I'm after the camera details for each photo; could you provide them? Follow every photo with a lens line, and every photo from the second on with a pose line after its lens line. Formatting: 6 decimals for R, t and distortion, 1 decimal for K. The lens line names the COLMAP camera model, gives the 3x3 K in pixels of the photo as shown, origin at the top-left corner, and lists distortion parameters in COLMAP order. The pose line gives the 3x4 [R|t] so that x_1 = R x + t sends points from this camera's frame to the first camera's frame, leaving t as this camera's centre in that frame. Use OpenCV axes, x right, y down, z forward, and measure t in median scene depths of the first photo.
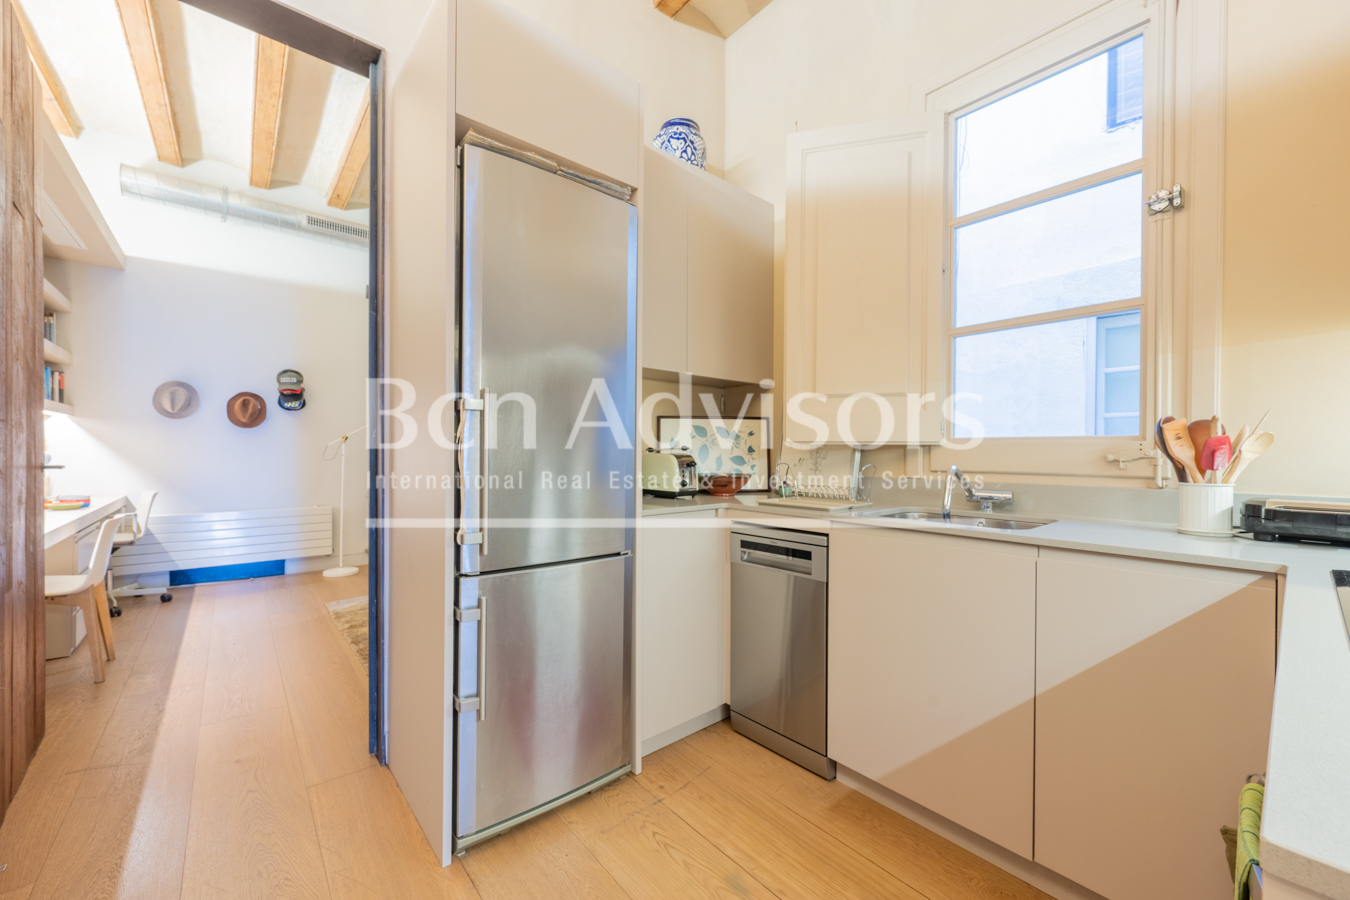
lens RADIAL K [[543.1, 0, 683.4], [0, 543.1, 452.9], [0, 0, 1]] dist [-0.001243, -0.000211]
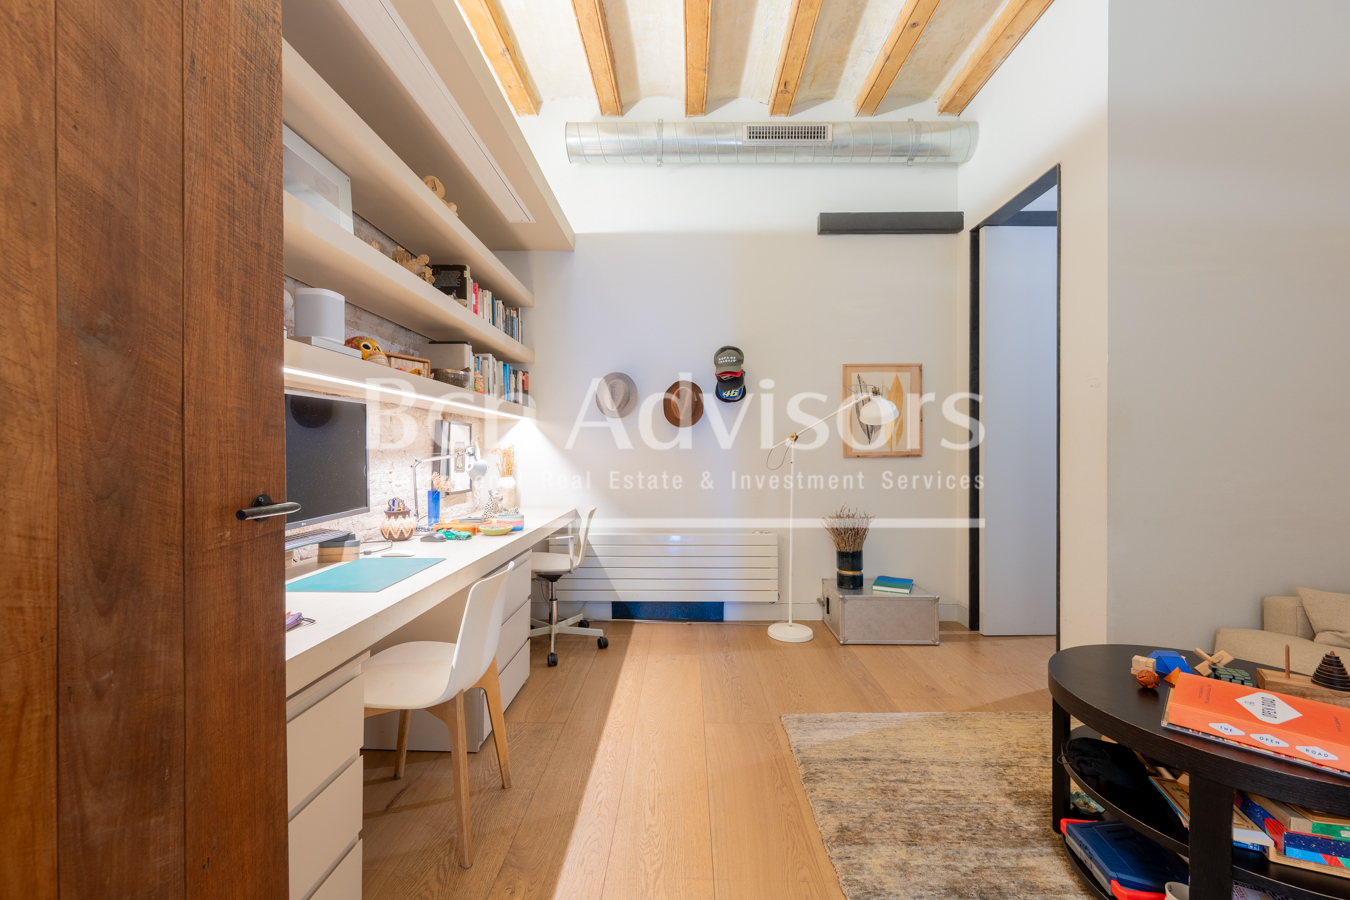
lens RADIAL K [[543.1, 0, 676.7], [0, 543.1, 454.3], [0, 0, 1]] dist [-0.001243, -0.000211]
pose [[0.757535, -0.006613, -0.652761, -0.317384], [0.002850, 0.999973, -0.006823, -0.002281], [0.652789, 0.003308, 0.757533, 0.421560]]
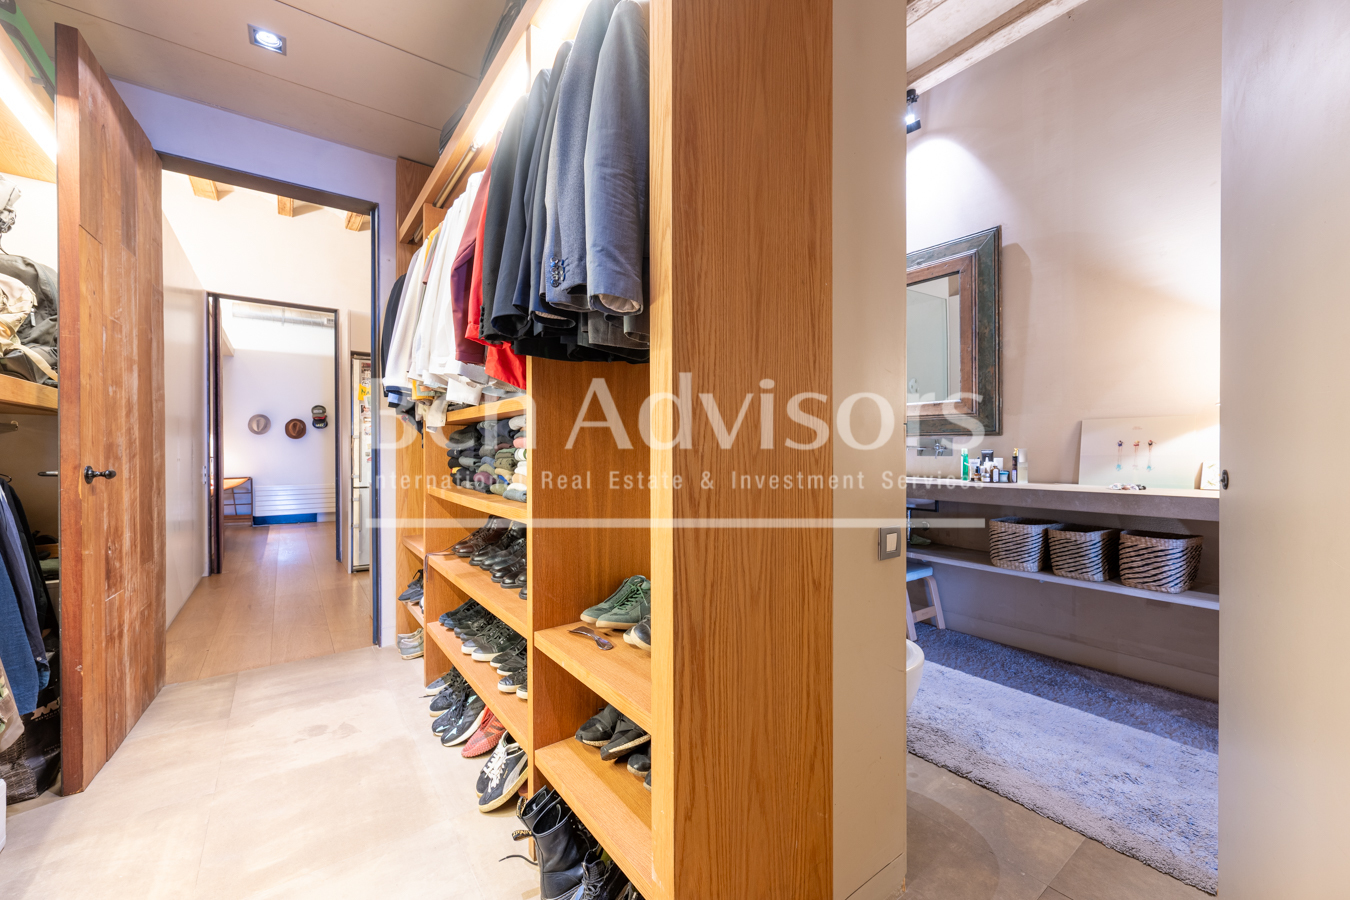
lens RADIAL K [[543.1, 0, 672.2], [0, 543.1, 453.9], [0, 0, 1]] dist [-0.001243, -0.000211]
pose [[0.997048, -0.005750, -0.076561, 0.593956], [0.006091, 0.999973, 0.004215, 0.003791], [0.076534, -0.004669, 0.997056, -0.719133]]
